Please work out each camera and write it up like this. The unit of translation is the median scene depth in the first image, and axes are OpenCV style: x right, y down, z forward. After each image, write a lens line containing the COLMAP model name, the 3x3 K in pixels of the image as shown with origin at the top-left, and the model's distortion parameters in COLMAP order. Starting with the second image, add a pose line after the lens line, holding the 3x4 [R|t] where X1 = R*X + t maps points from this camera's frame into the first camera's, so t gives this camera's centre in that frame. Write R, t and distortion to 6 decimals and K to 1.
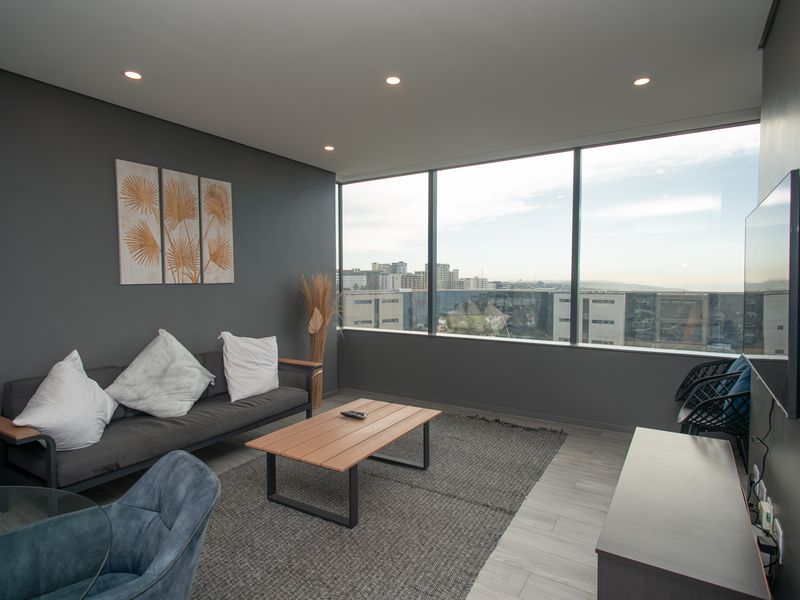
lens RADIAL K [[449.4, 0, 400.0], [0, 449.4, 300.0], [0, 0, 1]] dist [0.002576, 0.000196]
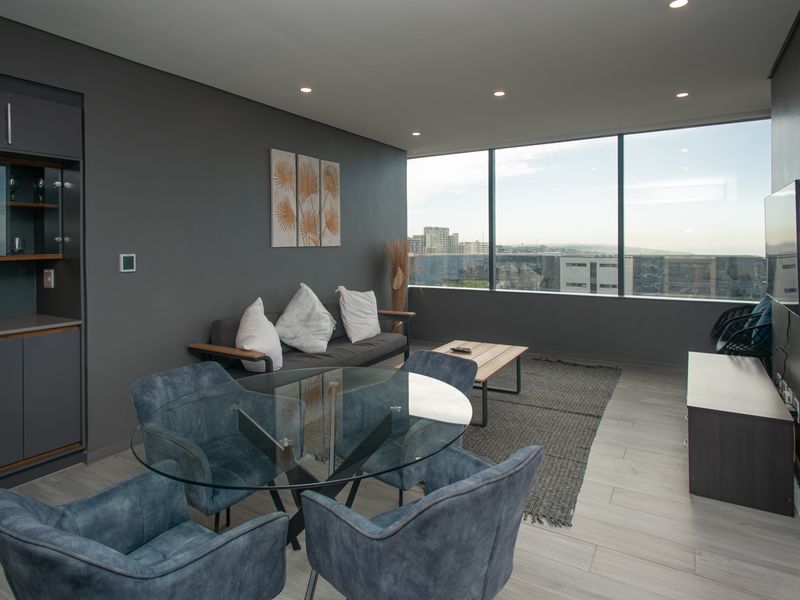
lens RADIAL K [[477.5, 0, 399.3], [0, 477.5, 244.2], [0, 0, 1]] dist [-0.028682, 0.029641]
pose [[0.999864, -0.002856, 0.016253, -0.259641], [0.003577, 0.999001, -0.044543, 0.015809], [-0.016110, 0.044595, 0.998875, -0.299447]]
